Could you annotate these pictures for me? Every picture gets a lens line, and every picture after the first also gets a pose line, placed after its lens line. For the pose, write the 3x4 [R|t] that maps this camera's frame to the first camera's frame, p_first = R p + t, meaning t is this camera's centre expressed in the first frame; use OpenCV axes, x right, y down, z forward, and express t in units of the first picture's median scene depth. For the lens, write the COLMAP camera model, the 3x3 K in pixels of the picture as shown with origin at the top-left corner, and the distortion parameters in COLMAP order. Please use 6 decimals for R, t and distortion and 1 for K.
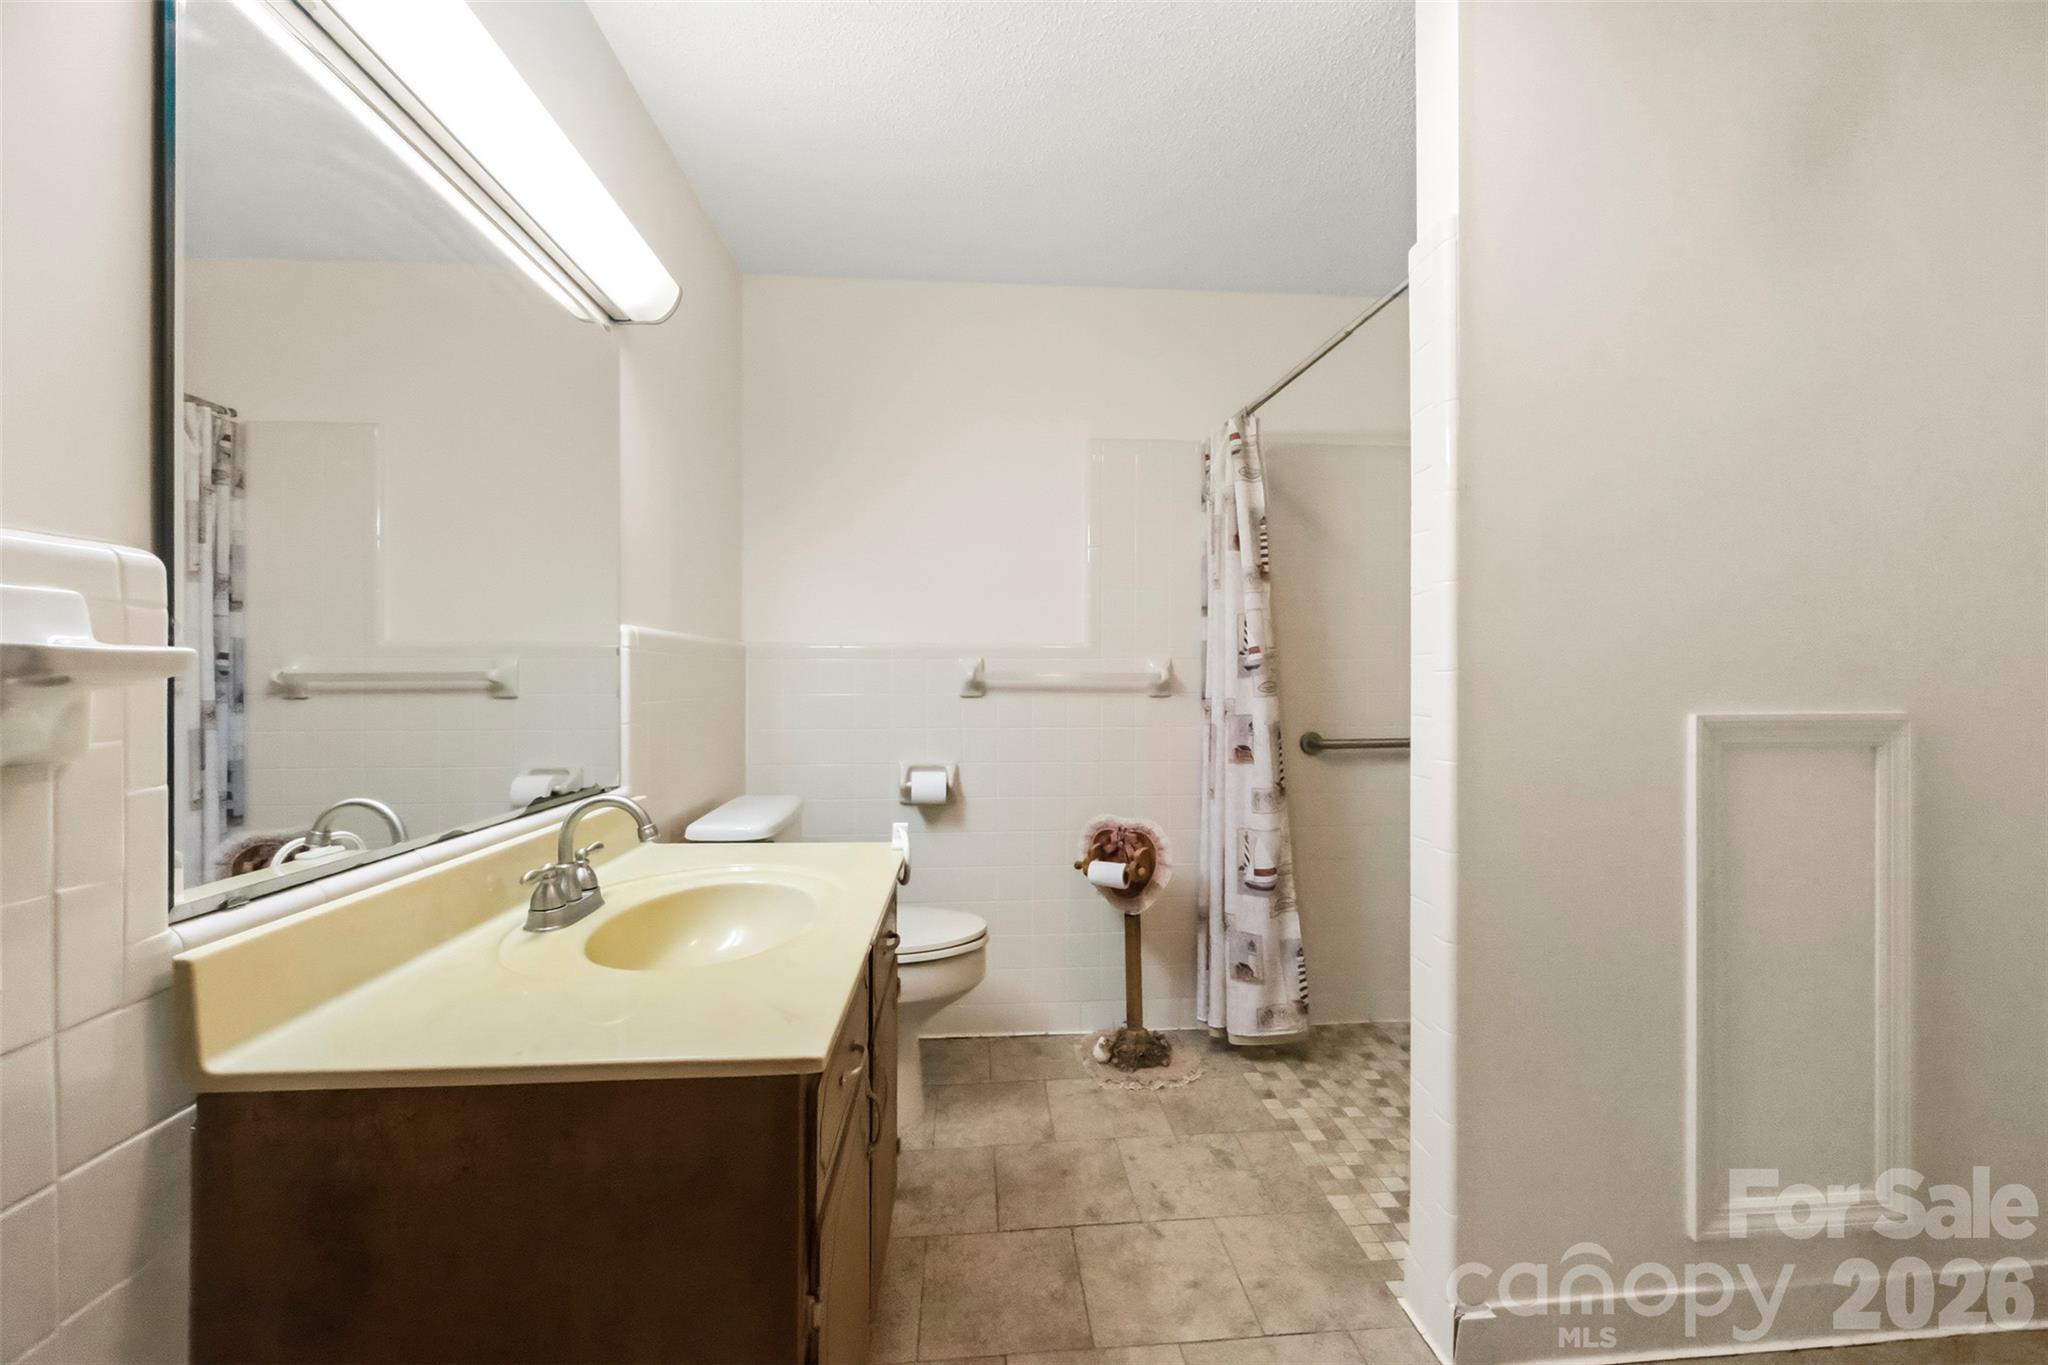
lens RADIAL K [[792.5, 0, 1028.0], [0, 792.5, 687.3], [0, 0, 1]] dist [0.000803, -0.000053]
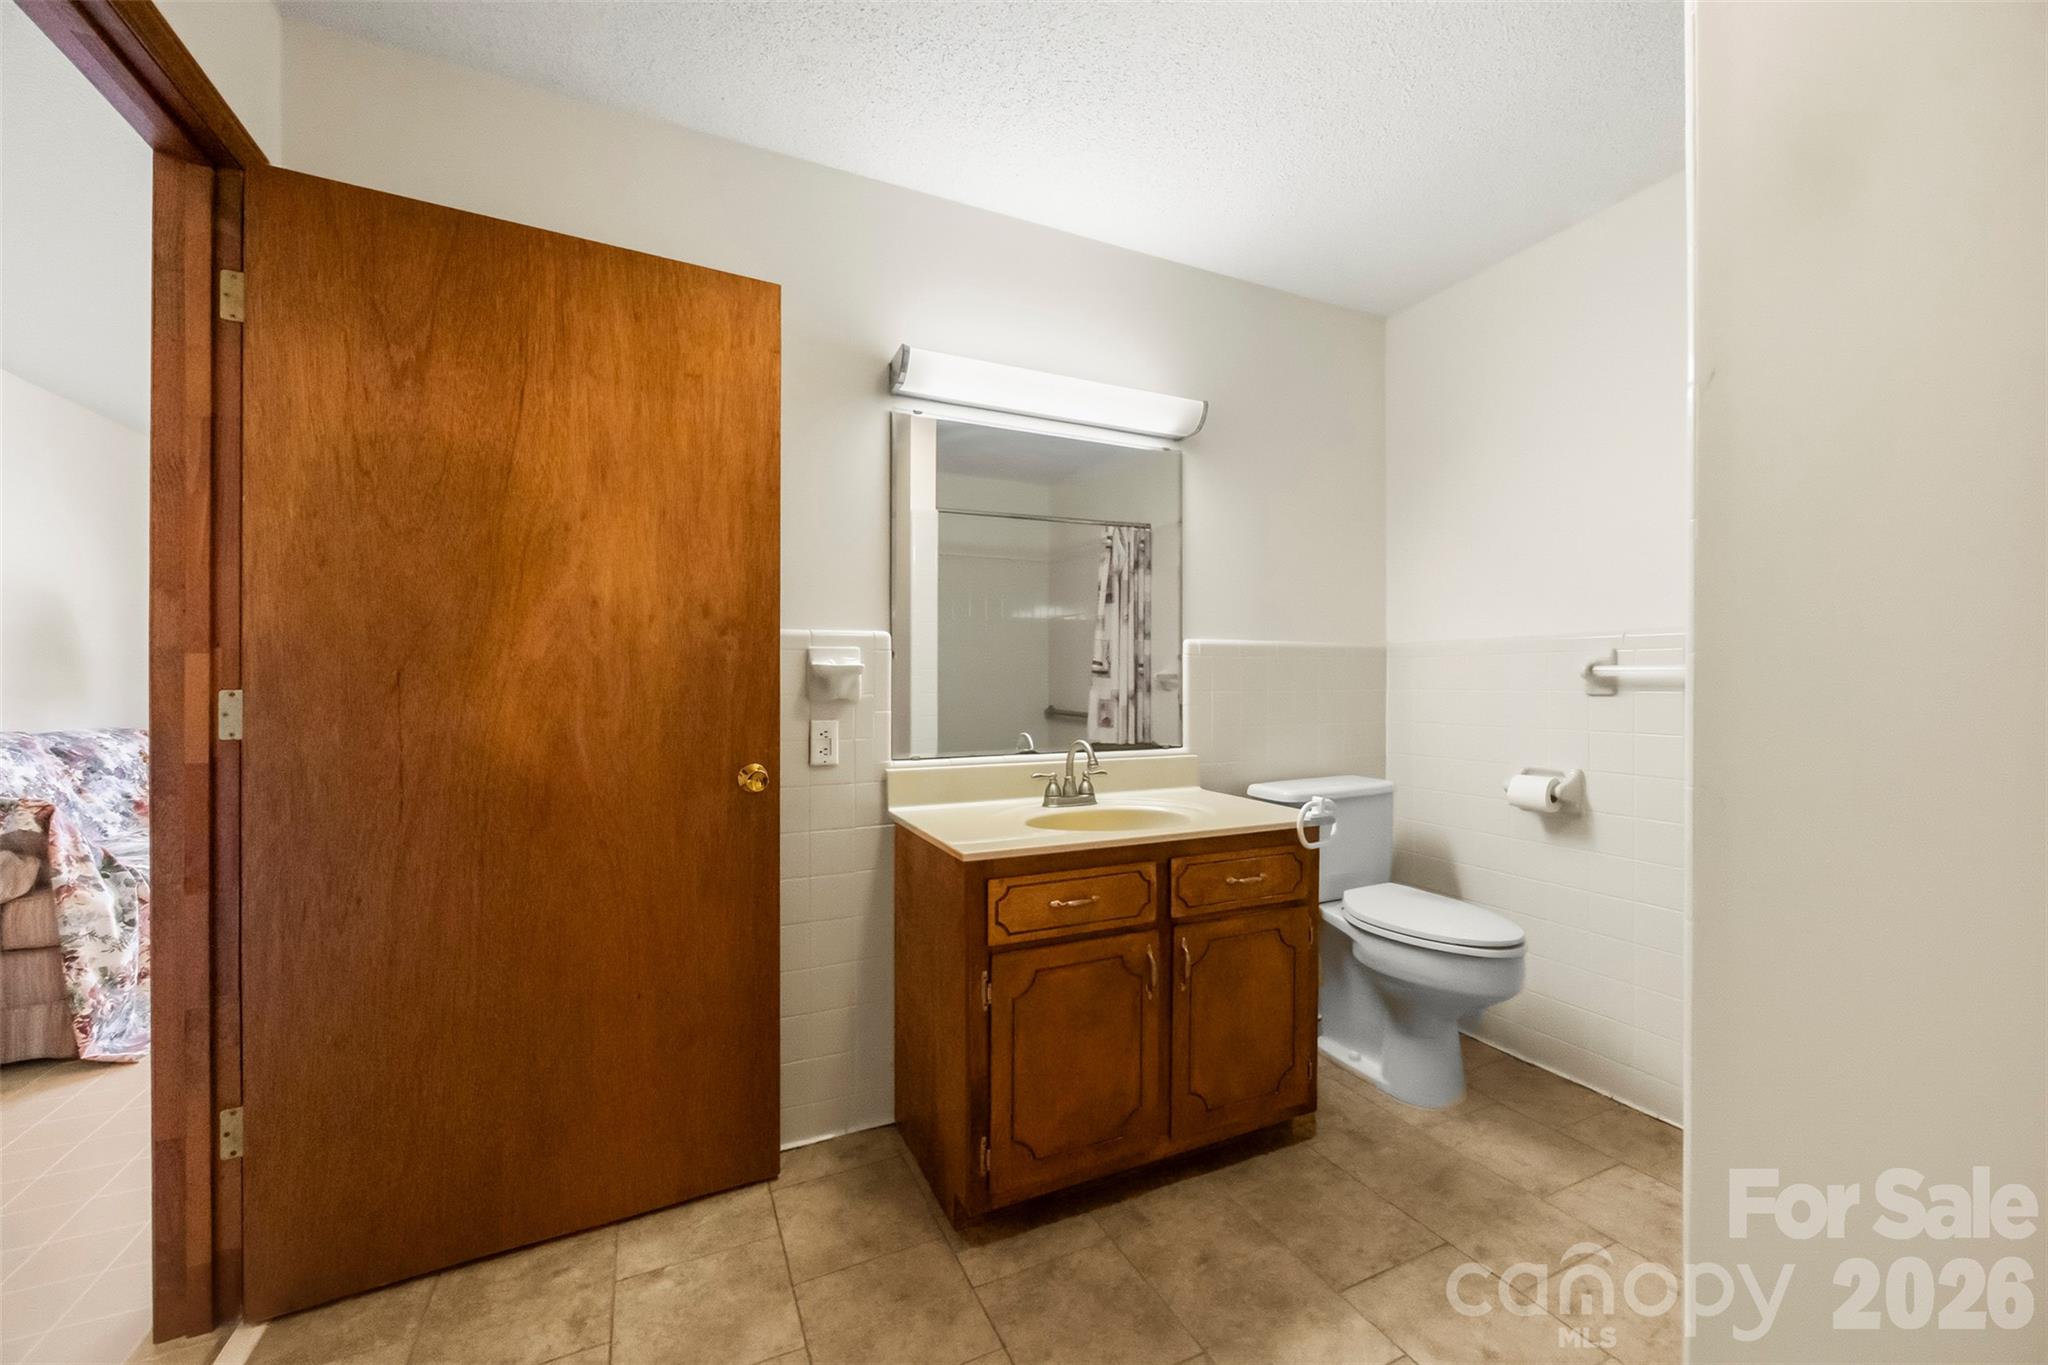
lens RADIAL K [[792.5, 0, 1028.0], [0, 792.5, 687.3], [0, 0, 1]] dist [0.000803, -0.000053]
pose [[0.362412, 0.004876, -0.932005, 0.550446], [-0.006325, 0.999976, 0.002772, 0.006410], [0.931996, 0.004891, 0.362435, 0.127086]]
